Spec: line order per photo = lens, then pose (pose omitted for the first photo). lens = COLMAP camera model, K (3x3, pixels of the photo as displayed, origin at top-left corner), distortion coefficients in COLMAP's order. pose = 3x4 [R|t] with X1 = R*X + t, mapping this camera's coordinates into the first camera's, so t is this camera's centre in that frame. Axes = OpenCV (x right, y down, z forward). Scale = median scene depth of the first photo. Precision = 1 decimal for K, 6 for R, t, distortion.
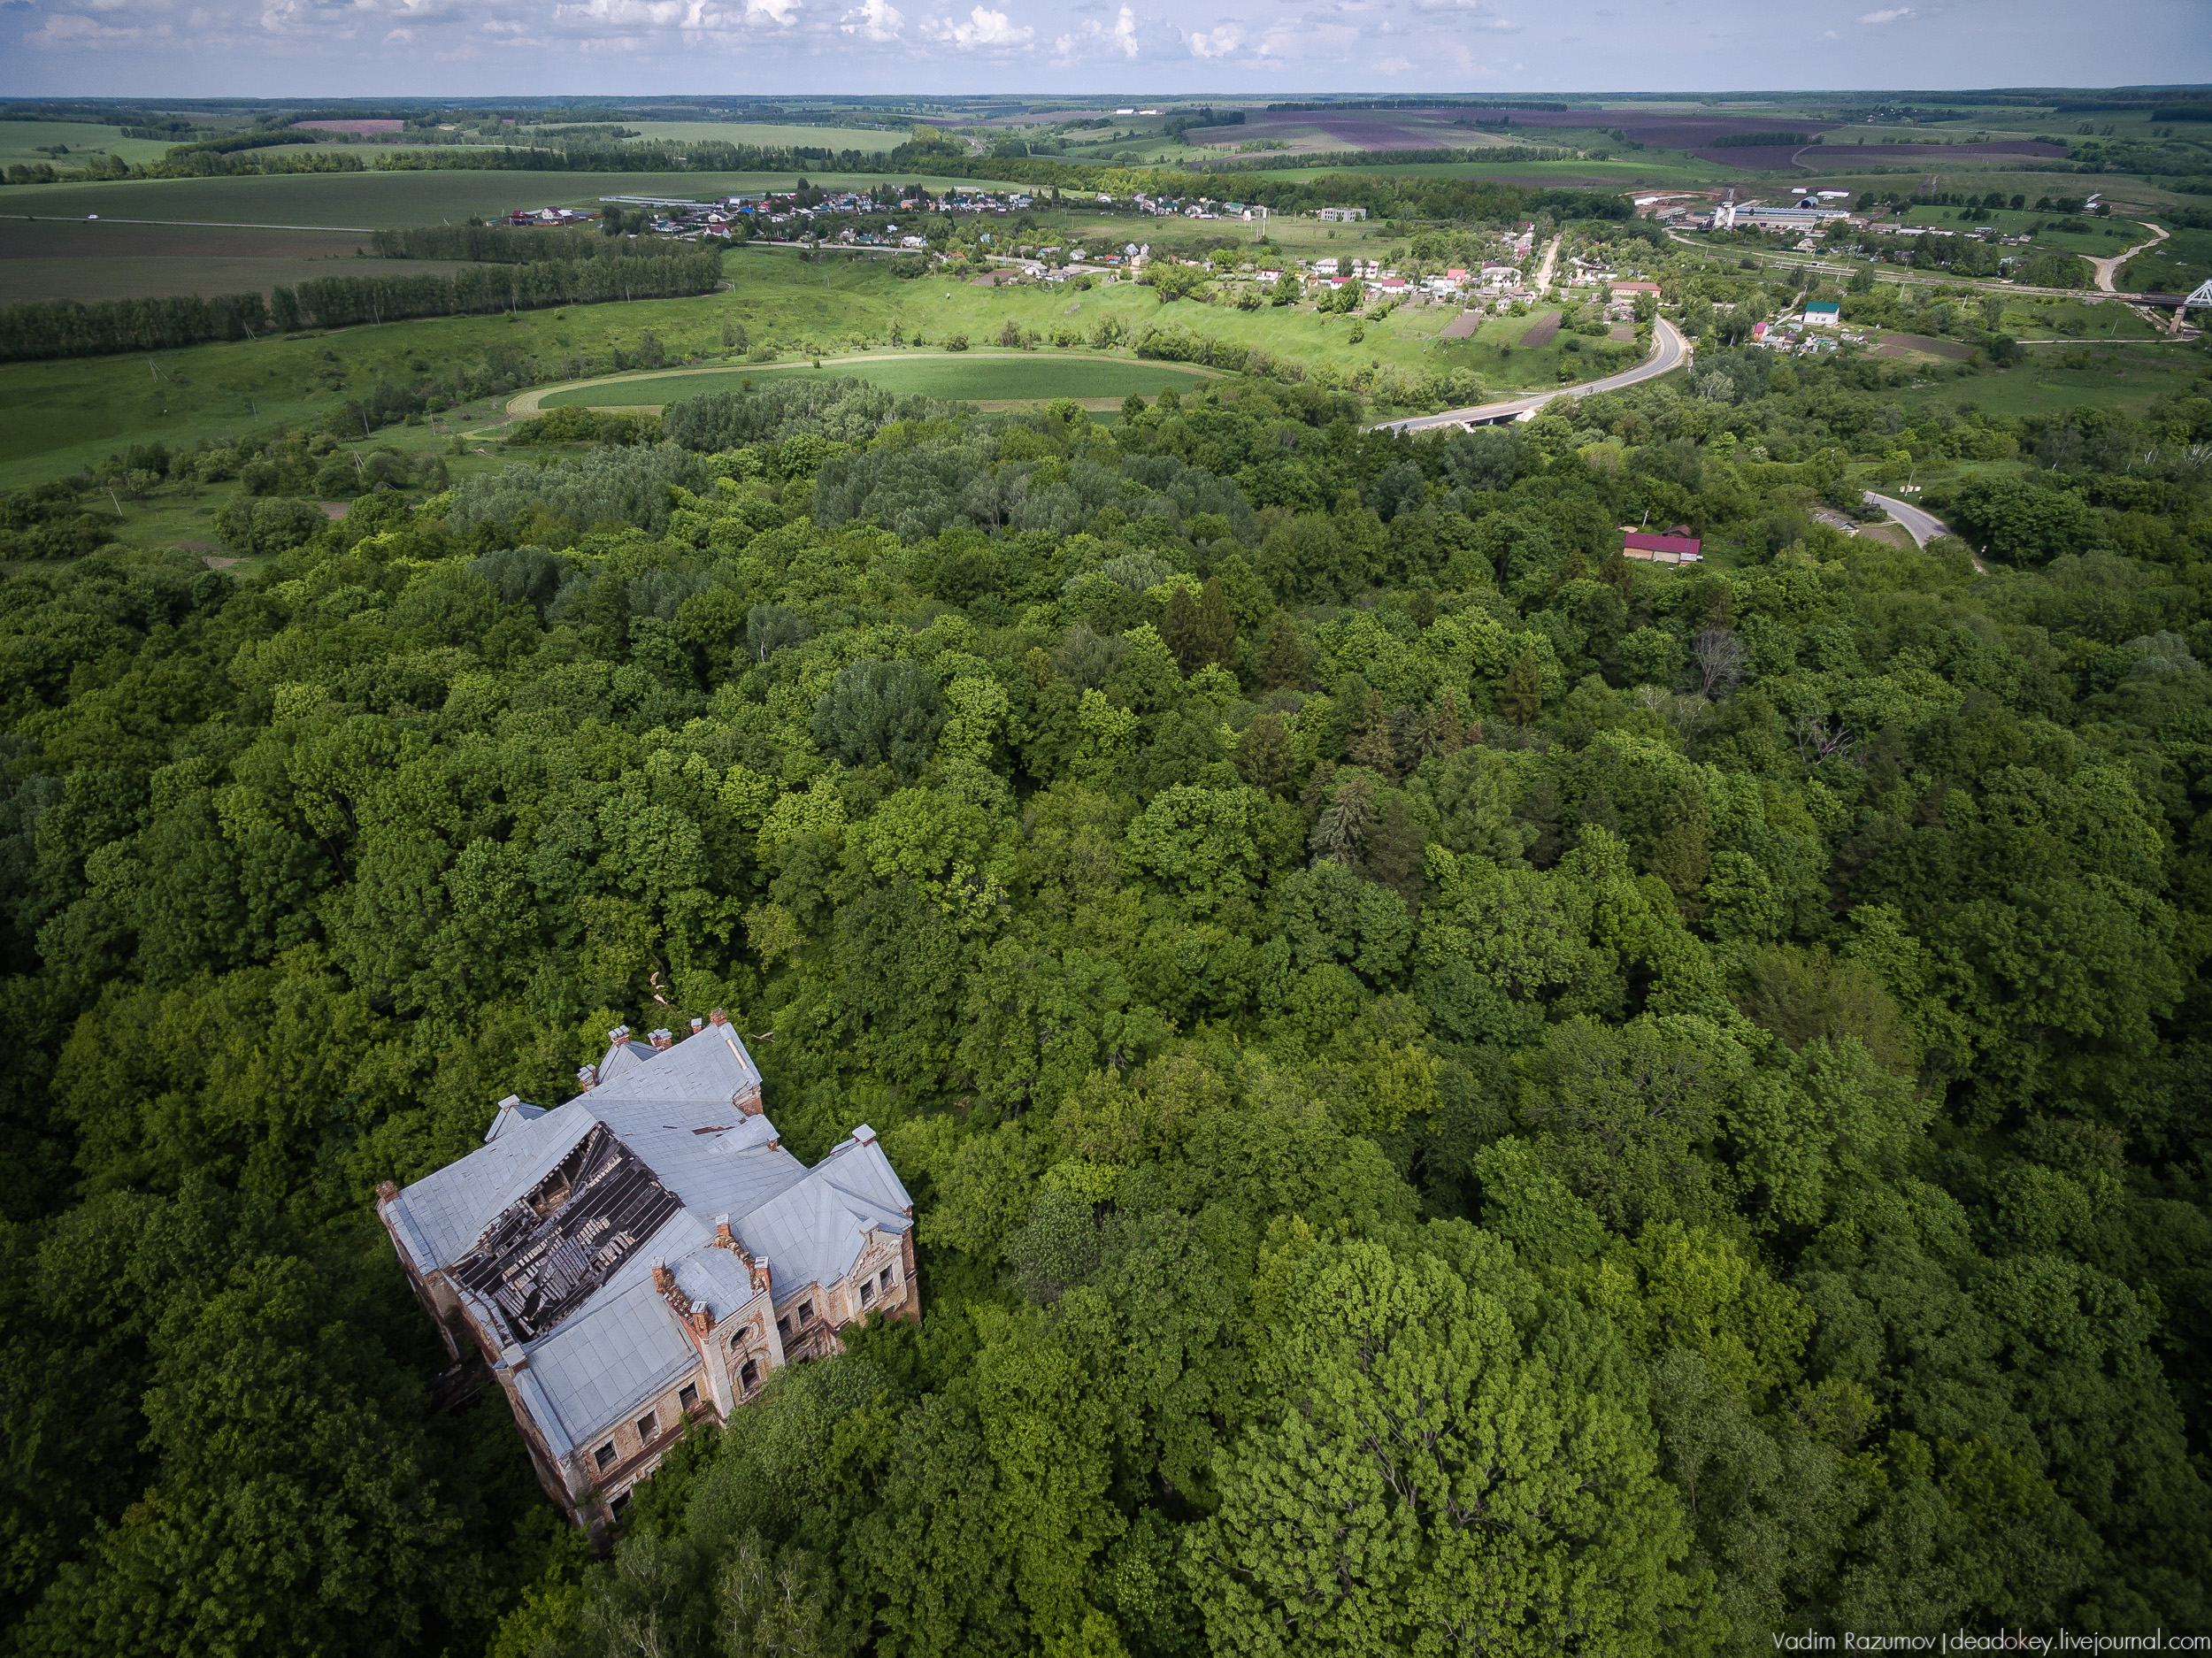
lens RADIAL K [[1259.2, 0, 1106.0], [0, 1259.2, 829.0], [0, 0, 1]] dist [-0.002177, -0.000125]
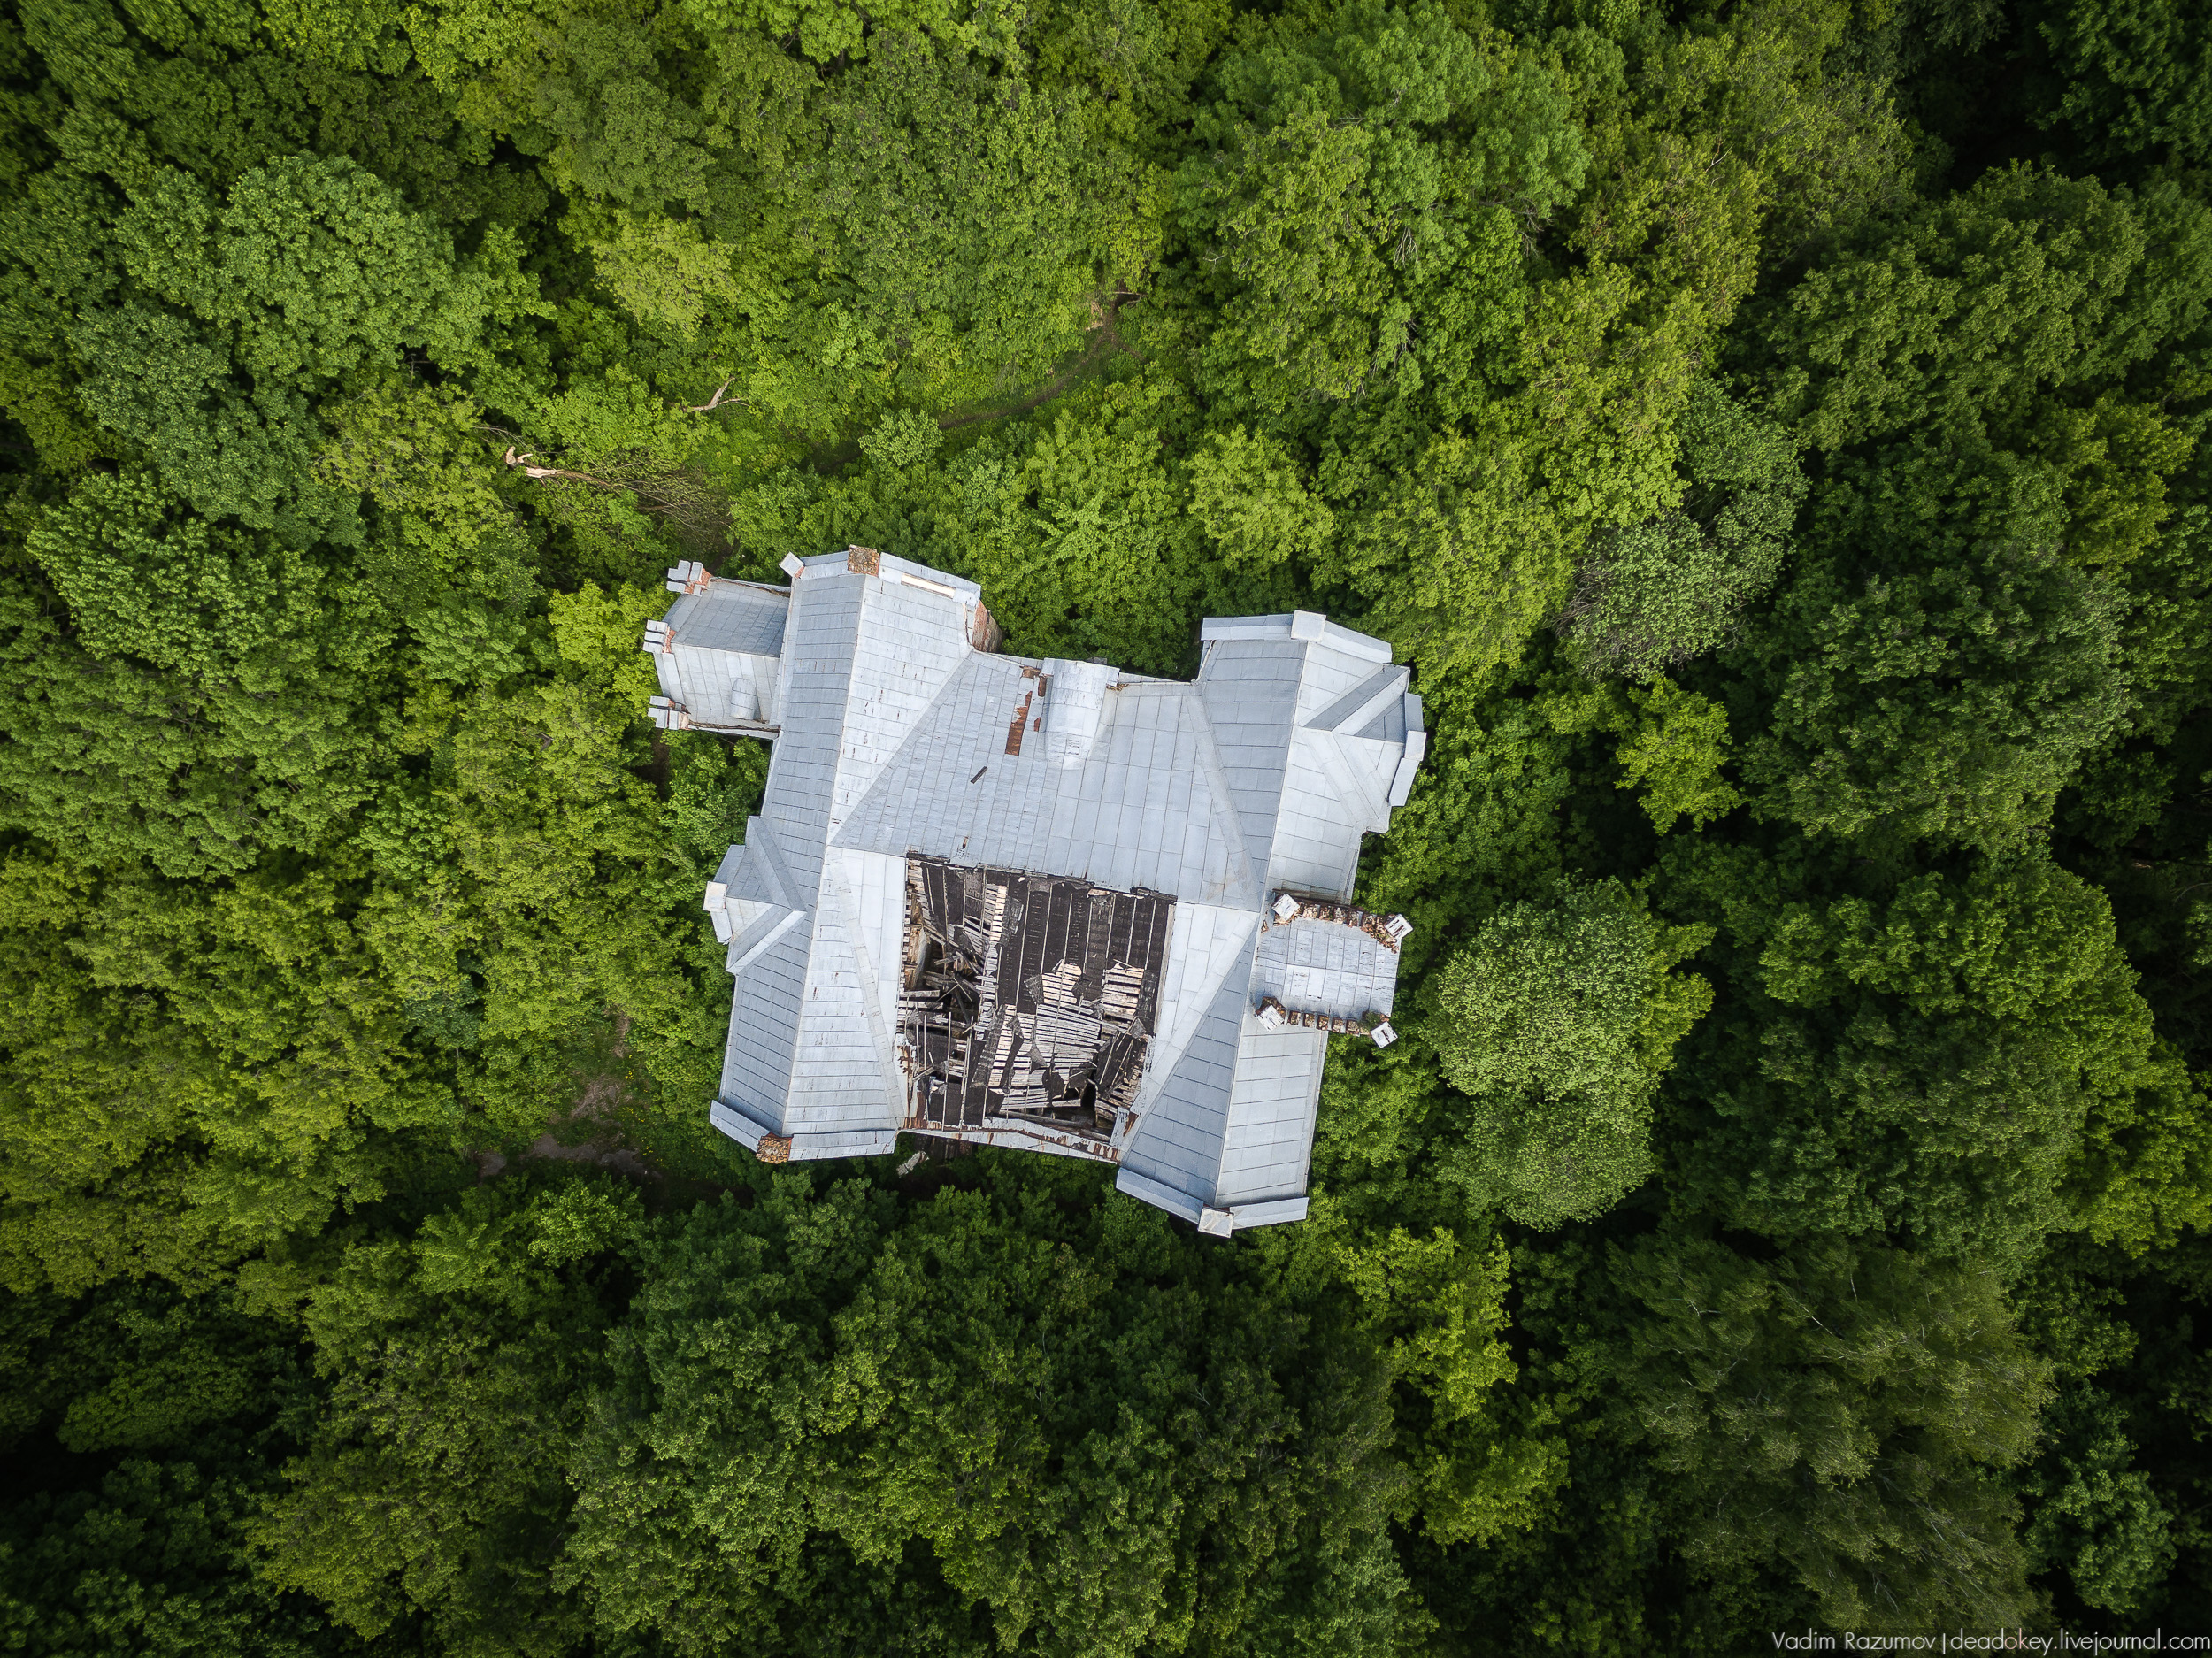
lens RADIAL K [[1259.2, 0, 1106.0], [0, 1259.2, 829.0], [0, 0, 1]] dist [-0.002177, -0.000125]
pose [[0.823140, -0.567125, -0.028456, -0.249556], [0.316542, 0.416679, 0.852162, -0.206827], [-0.471425, -0.710456, 0.522504, 0.542612]]
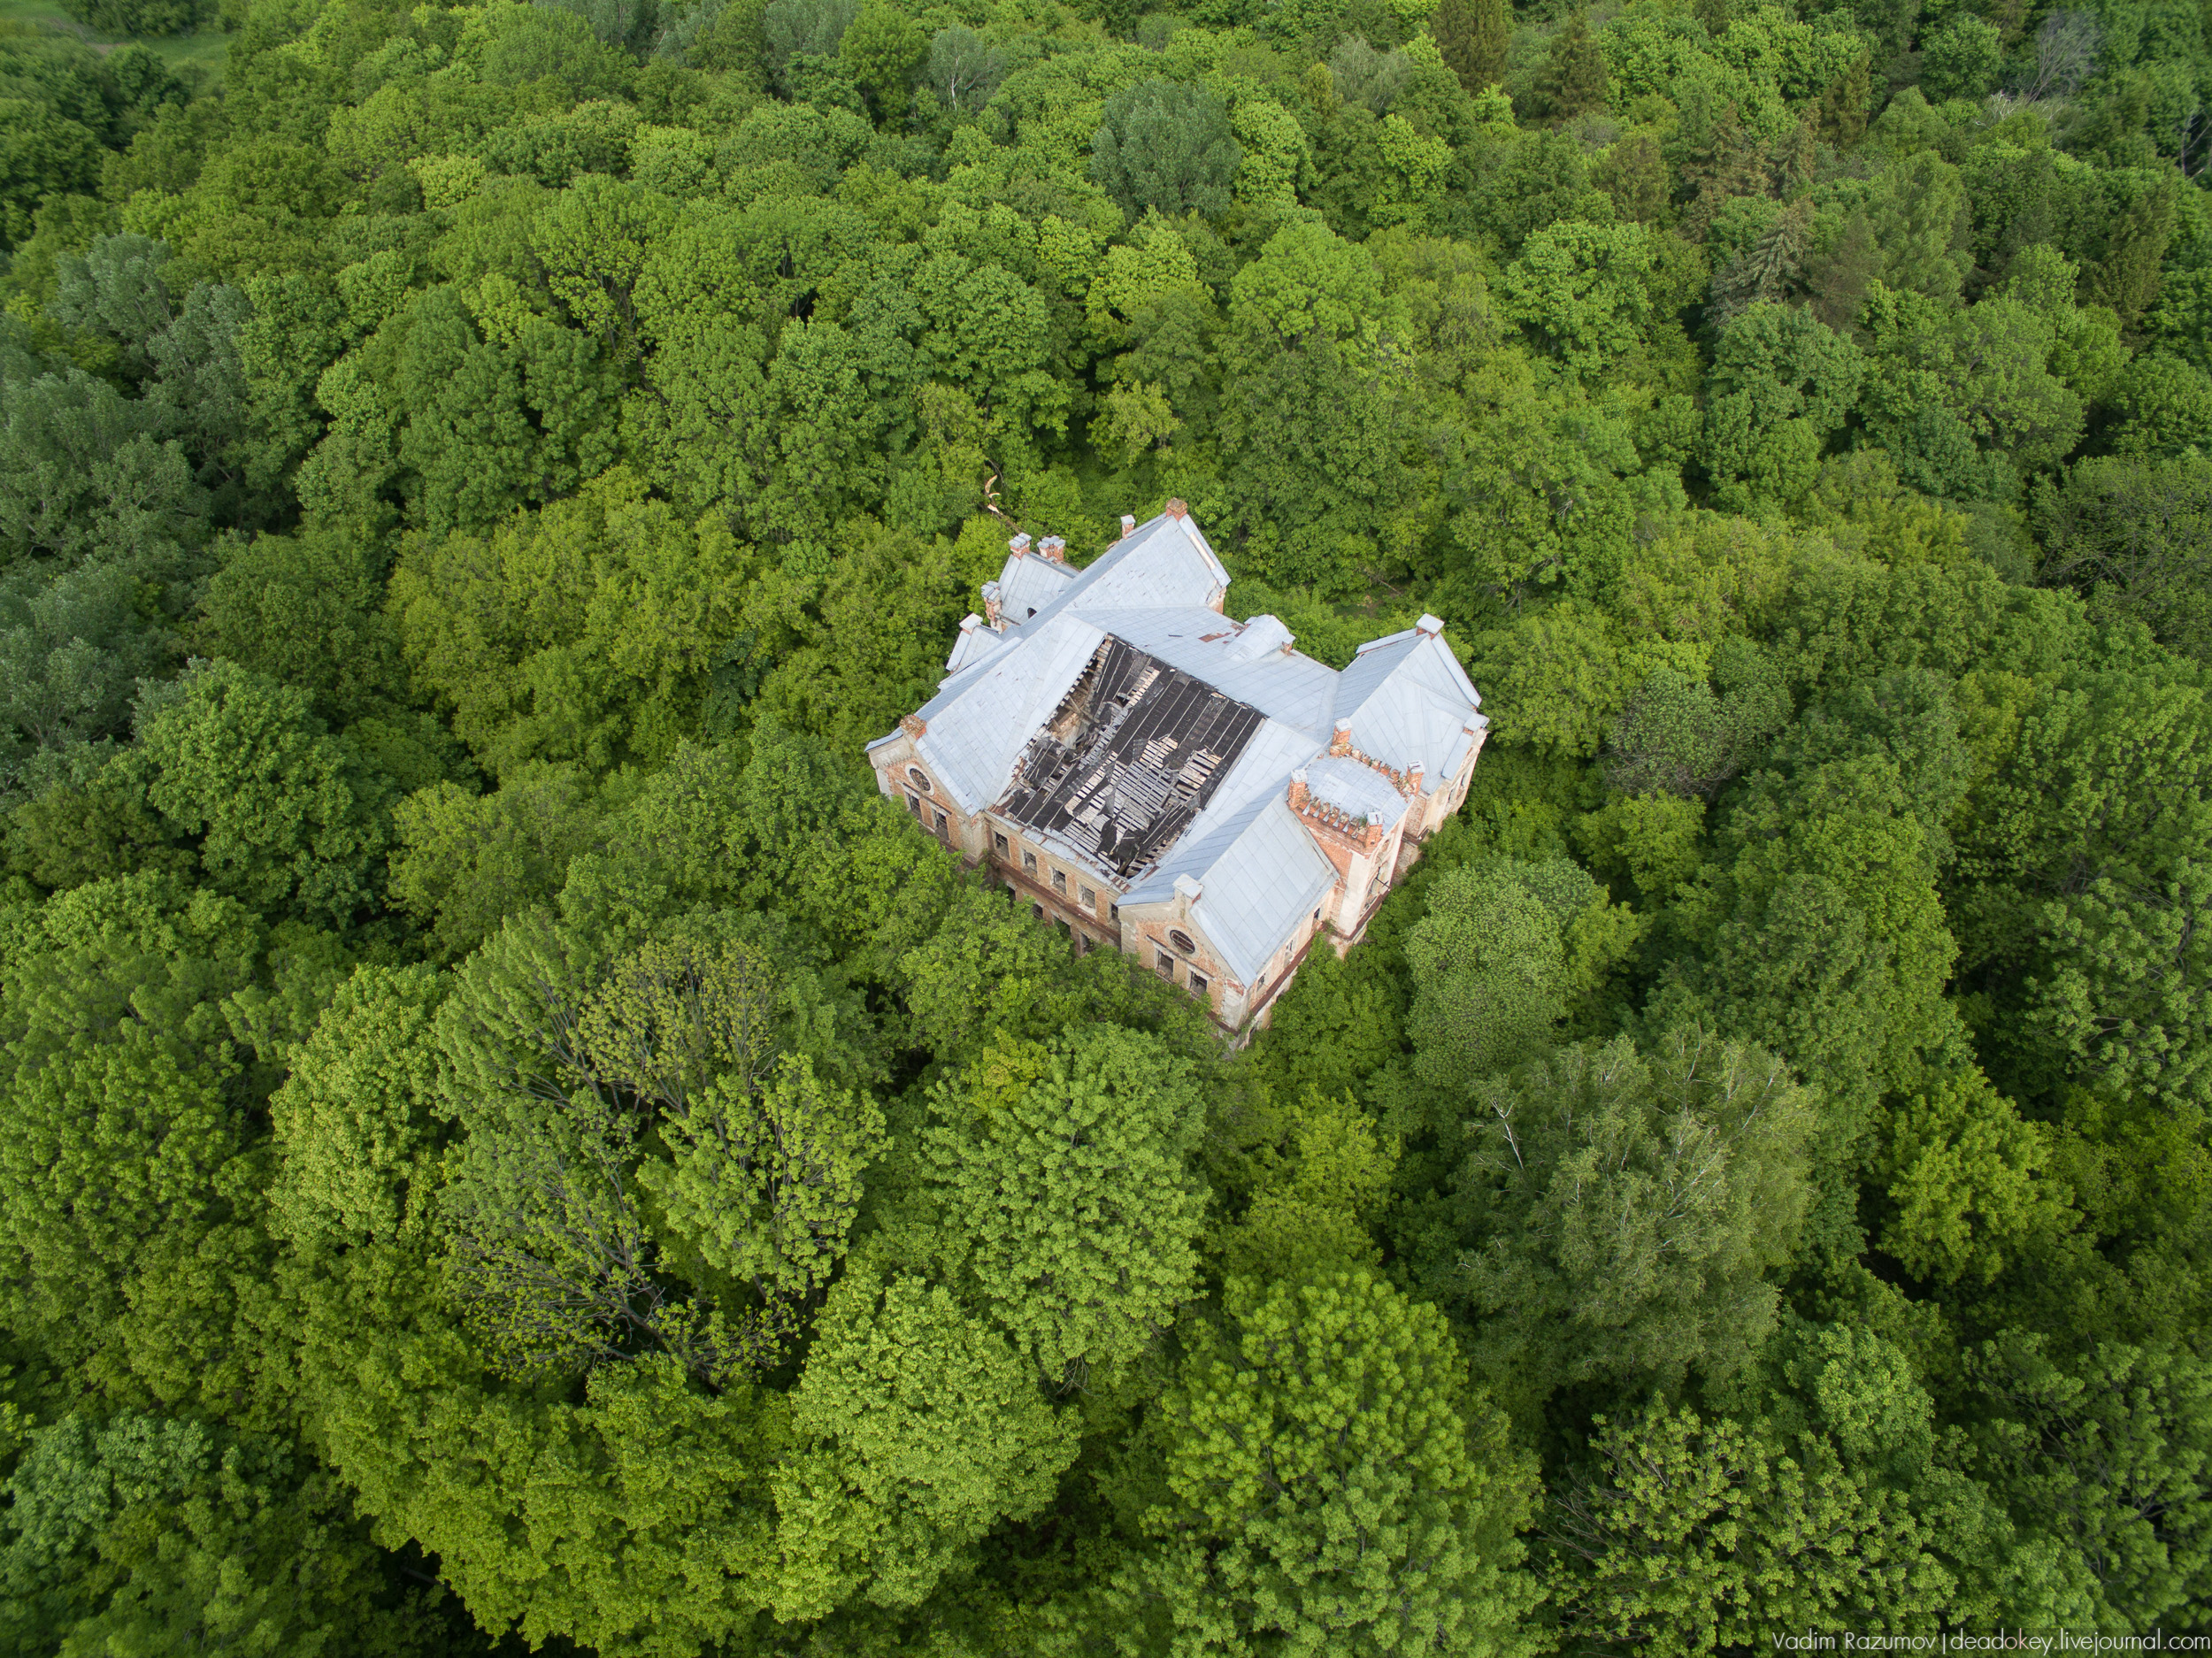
lens RADIAL K [[1277.3, 0, 1106.0], [0, 1277.3, 829.0], [0, 0, 1]] dist [-0.122995, 0.078432]
pose [[0.995378, -0.081203, 0.051275, -0.379272], [0.058529, 0.936232, 0.346474, 0.049945], [-0.076140, -0.341871, 0.936657, 0.131962]]
